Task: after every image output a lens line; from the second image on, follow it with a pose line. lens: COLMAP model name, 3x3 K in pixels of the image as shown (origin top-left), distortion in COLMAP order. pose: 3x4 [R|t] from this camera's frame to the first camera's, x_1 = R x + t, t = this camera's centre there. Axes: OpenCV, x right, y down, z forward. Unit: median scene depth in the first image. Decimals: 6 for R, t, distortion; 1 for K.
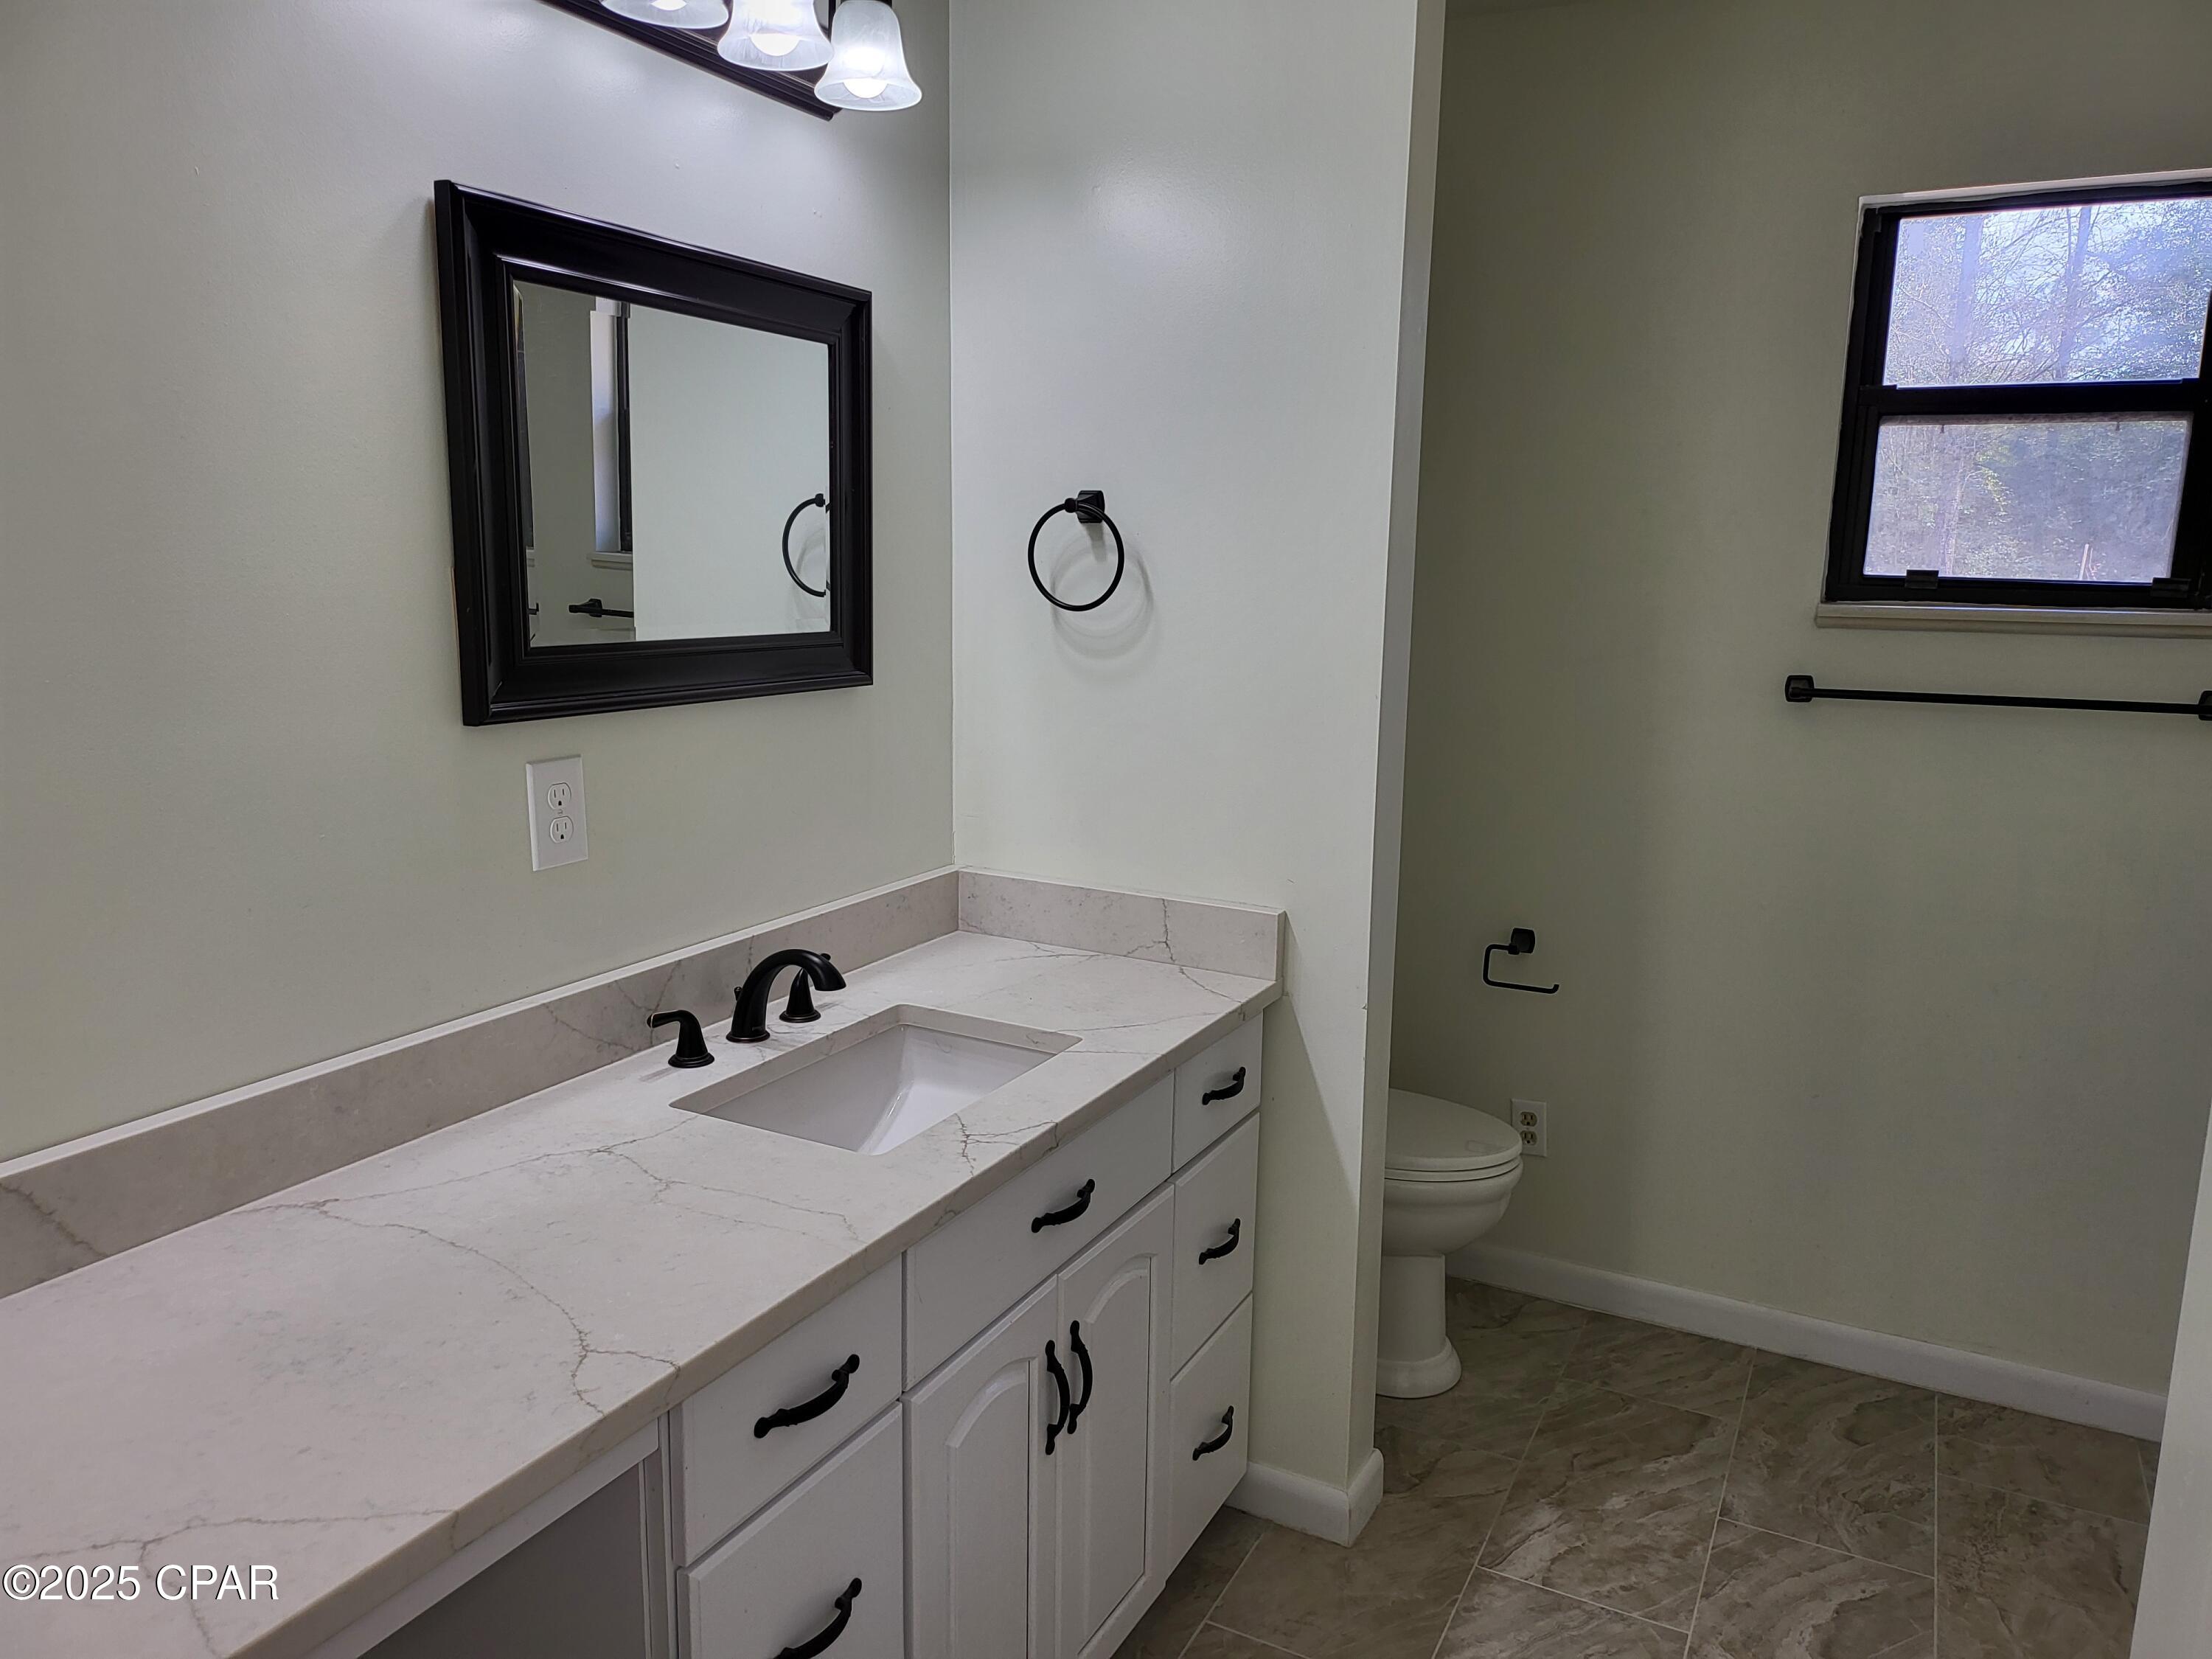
lens RADIAL K [[1560.3, 0, 1106.0], [0, 1560.3, 829.5], [0, 0, 1]] dist [0.001871, 0.000389]
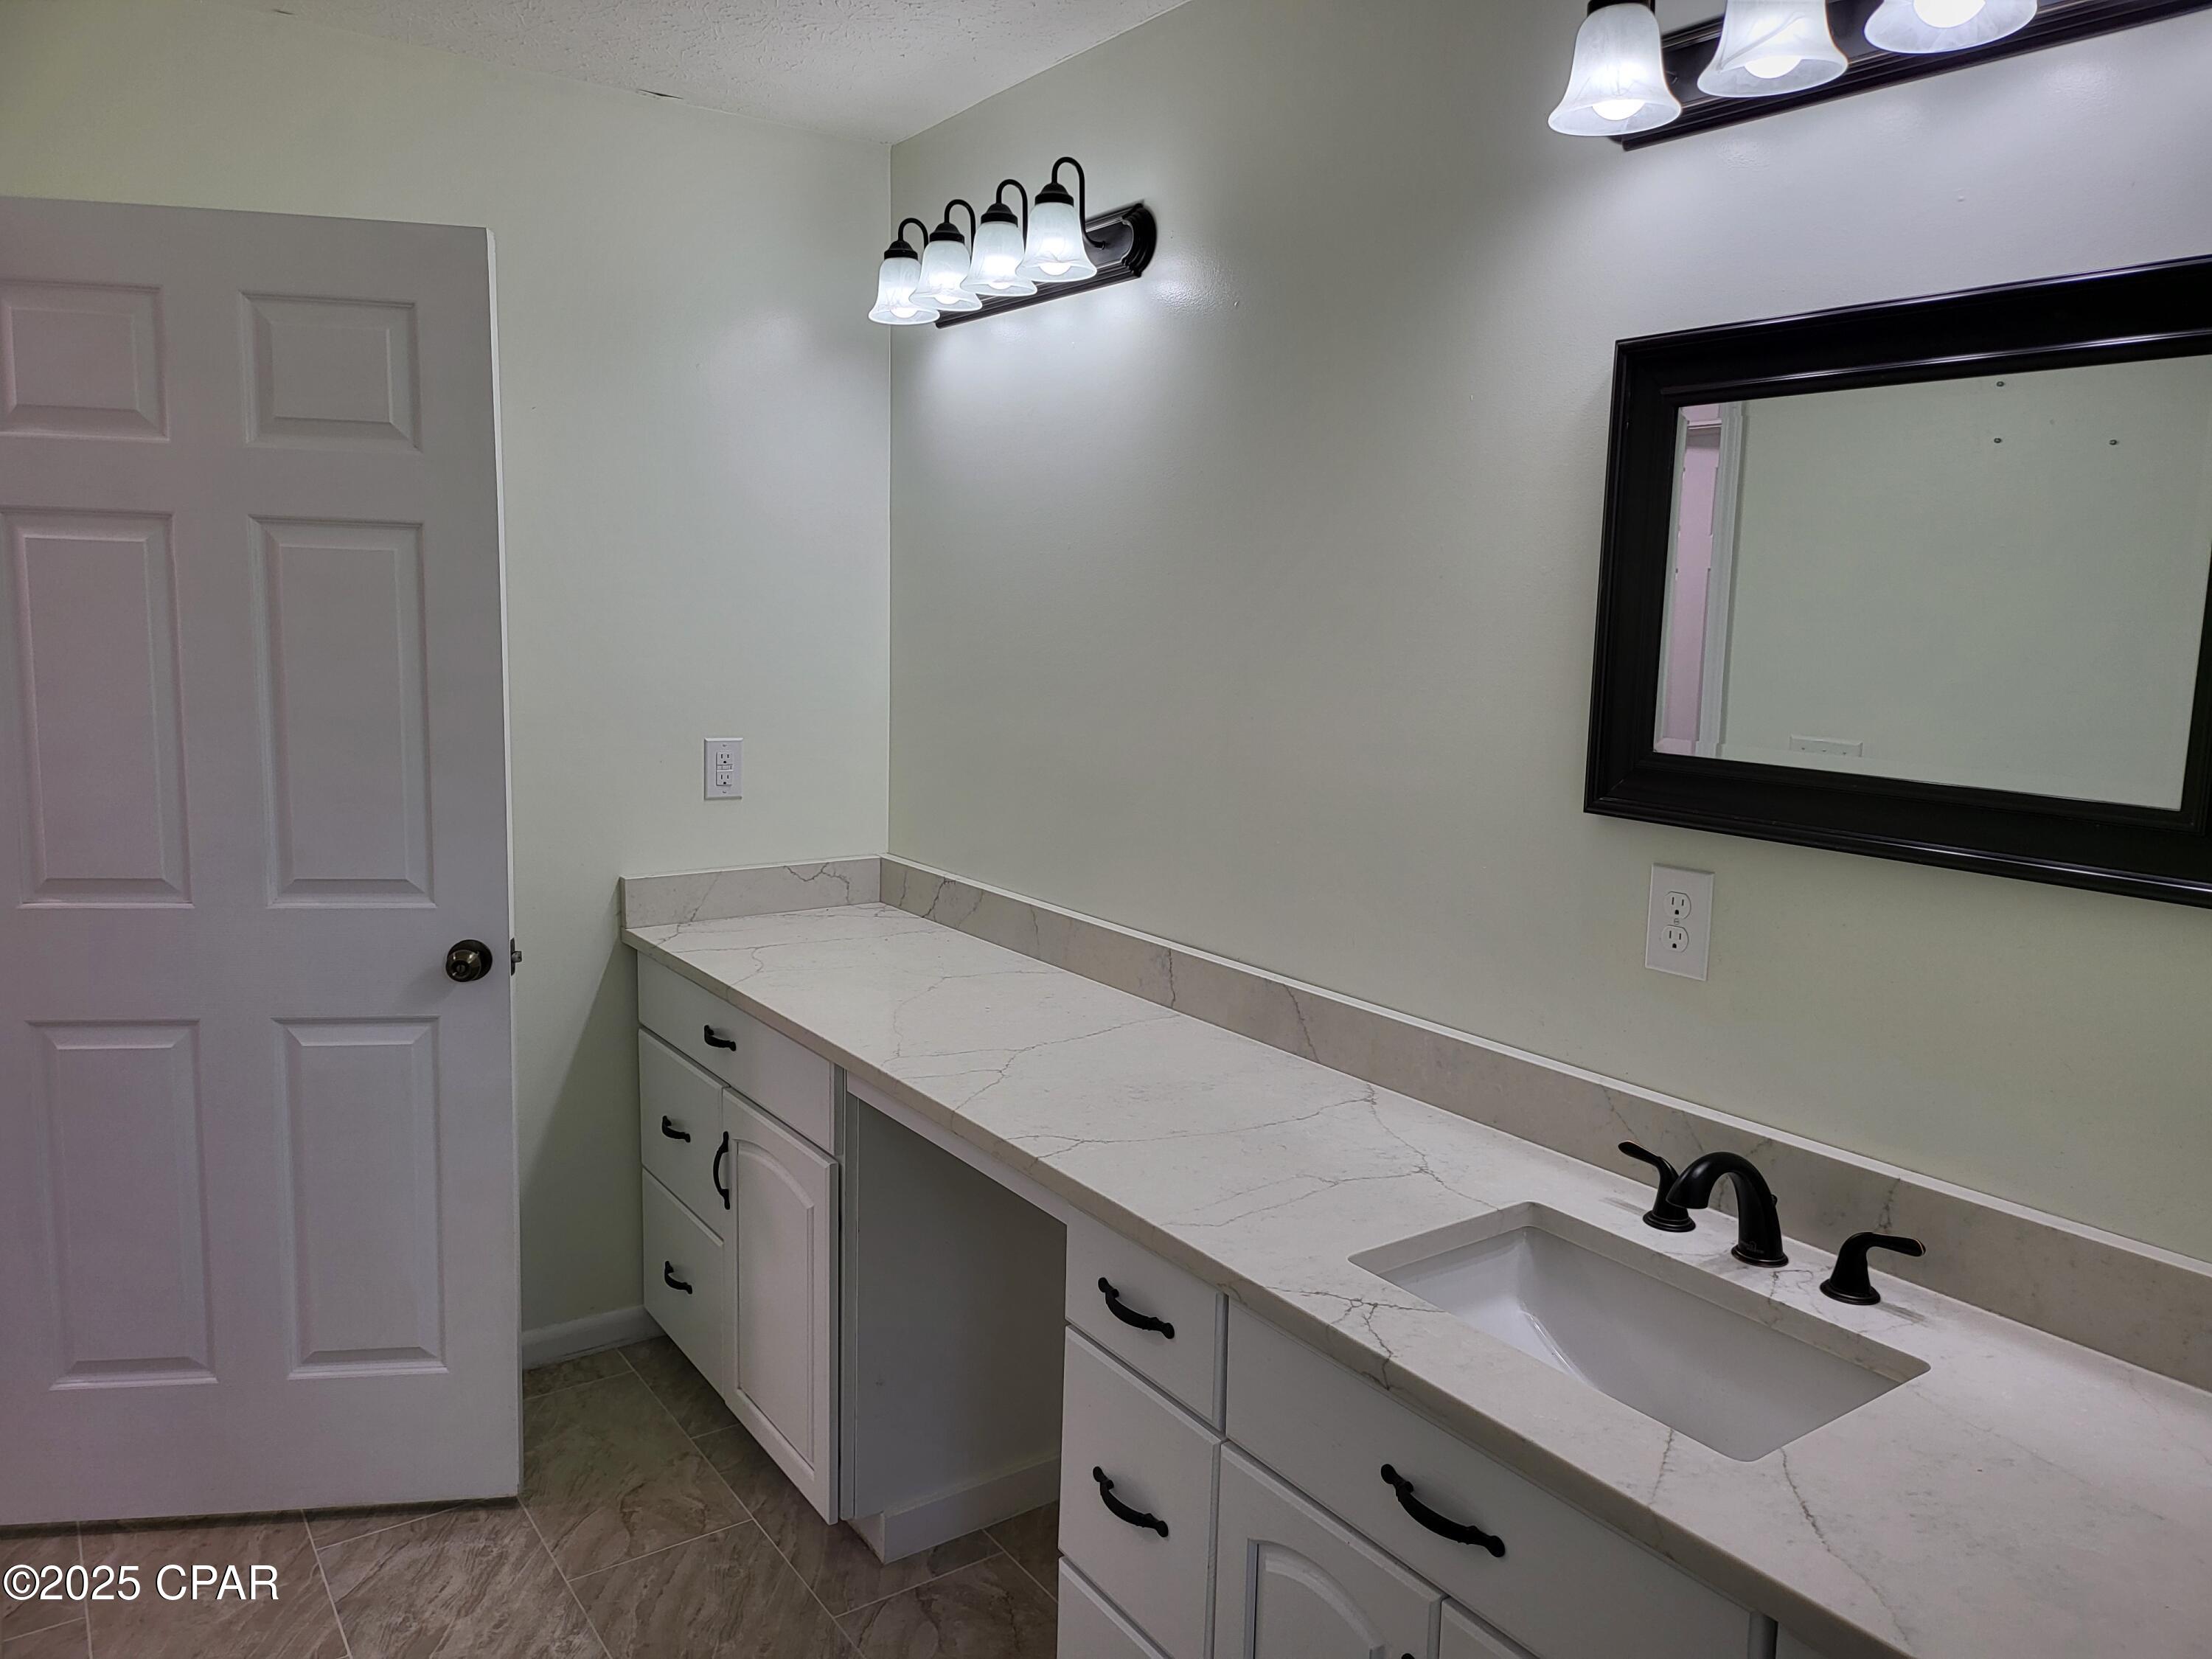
lens RADIAL K [[1502.1, 0, 1106.0], [0, 1502.1, 829.5], [0, 0, 1]] dist [-0.002859, -0.001098]
pose [[-0.471447, 0.091337, -0.877152, 0.663202], [-0.190513, 0.960589, 0.202421, -0.193585], [0.861071, 0.262540, -0.435466, 1.099047]]
